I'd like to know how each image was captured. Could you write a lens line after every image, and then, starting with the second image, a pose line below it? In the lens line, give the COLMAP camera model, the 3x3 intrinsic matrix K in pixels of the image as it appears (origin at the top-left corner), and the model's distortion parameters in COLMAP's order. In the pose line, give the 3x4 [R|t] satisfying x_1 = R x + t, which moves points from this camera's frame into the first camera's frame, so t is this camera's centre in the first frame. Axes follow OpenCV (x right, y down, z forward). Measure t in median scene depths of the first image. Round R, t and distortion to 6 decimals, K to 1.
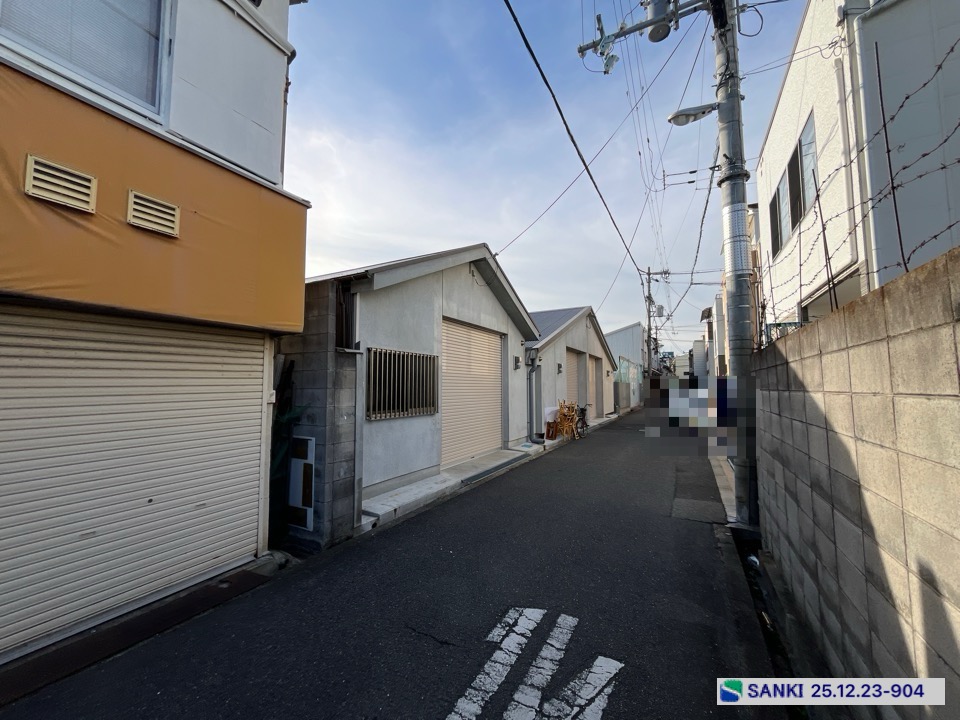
lens RADIAL K [[389.2, 0, 478.0], [0, 389.2, 360.9], [0, 0, 1]] dist [-0.002874, -0.000041]
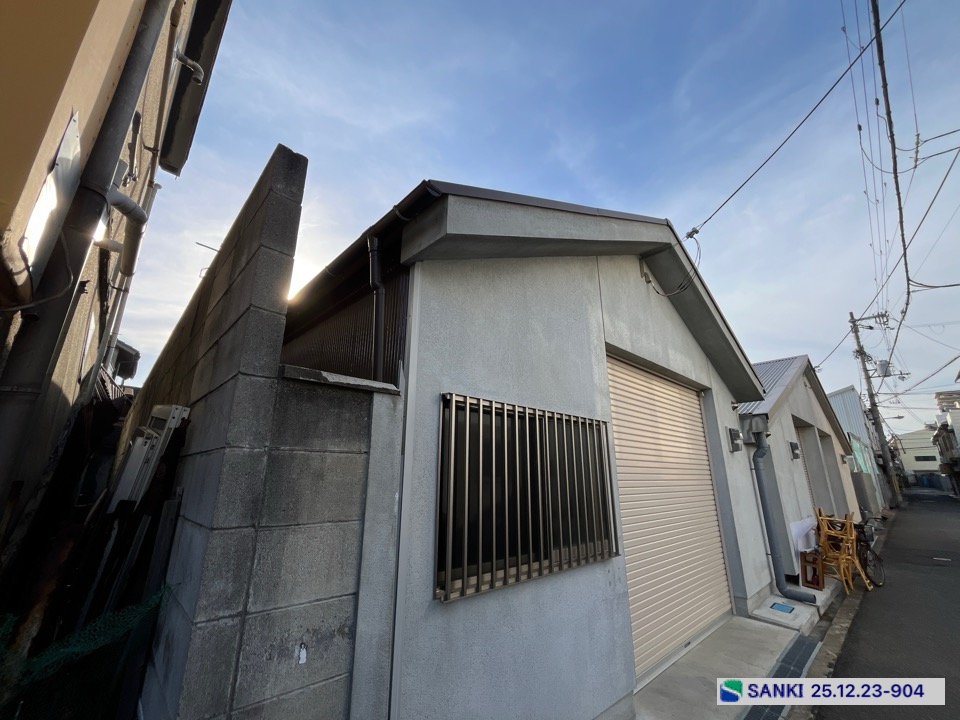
lens RADIAL K [[389.2, 0, 477.0], [0, 389.2, 360.3], [0, 0, 1]] dist [-0.002874, -0.000041]
pose [[0.947442, -0.084151, -0.308661, -0.101906], [0.014718, 0.975230, -0.220701, 0.016359], [0.319588, 0.204559, 0.925213, 0.520300]]
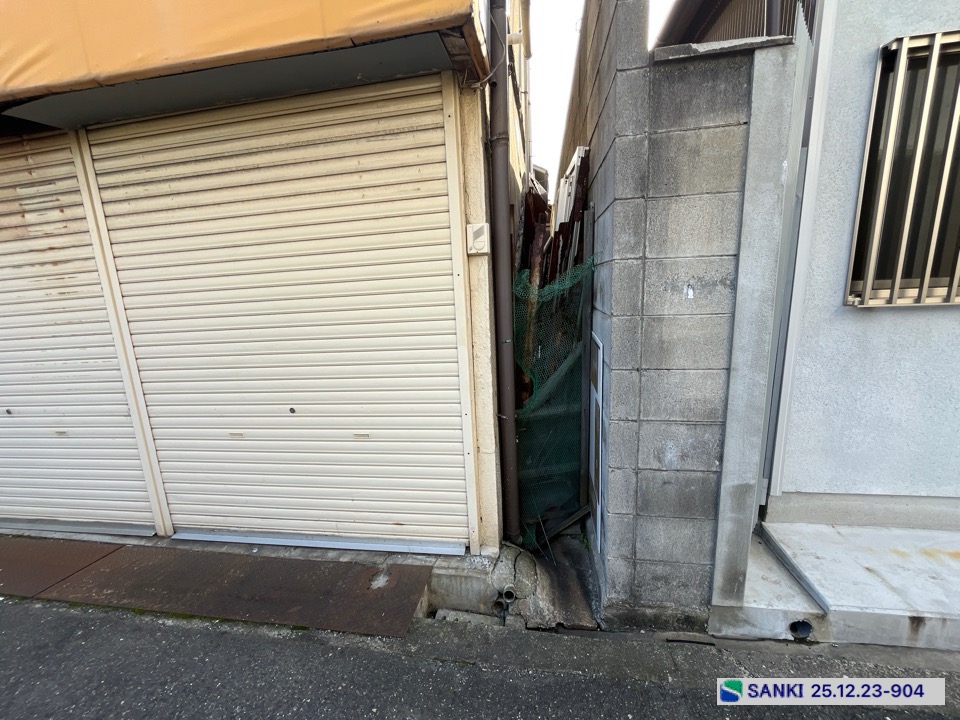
lens RADIAL K [[389.2, 0, 477.6], [0, 389.2, 360.6], [0, 0, 1]] dist [-0.002874, -0.000041]
pose [[0.321468, 0.175069, -0.930596, -0.063929], [0.109223, 0.969346, 0.220089, 0.073915], [0.940600, -0.172394, 0.292492, 0.493520]]
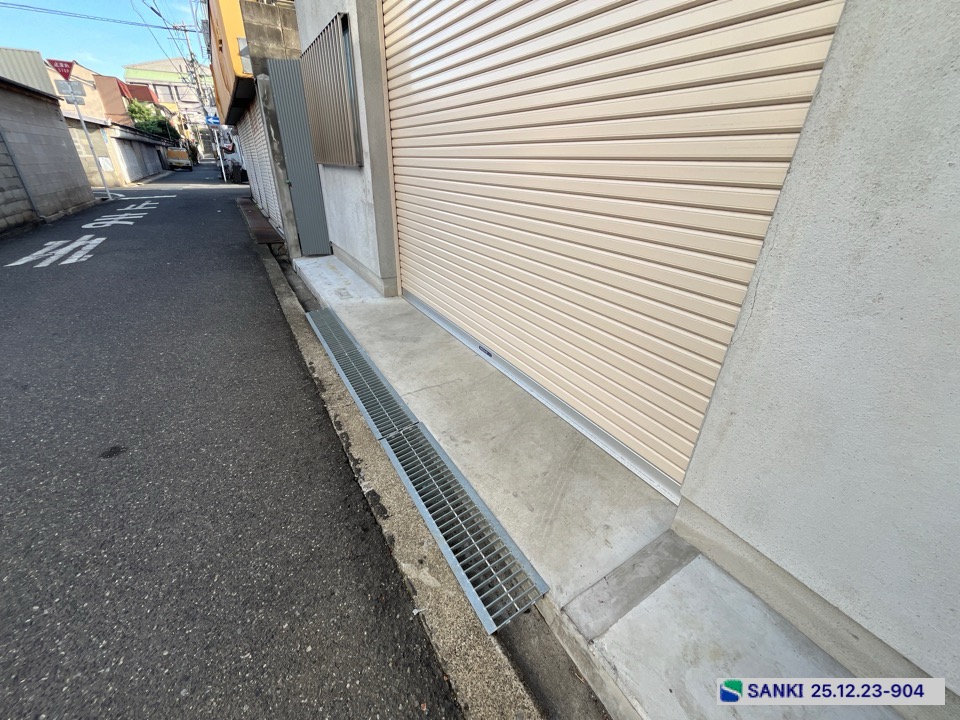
lens RADIAL K [[389.2, 0, 477.4], [0, 389.2, 360.9], [0, 0, 1]] dist [-0.002874, -0.000041]
pose [[-0.516978, 0.380283, -0.766889, 0.285917], [0.037593, 0.905122, 0.423488, 0.156400], [0.855173, 0.190104, -0.482223, 1.435865]]
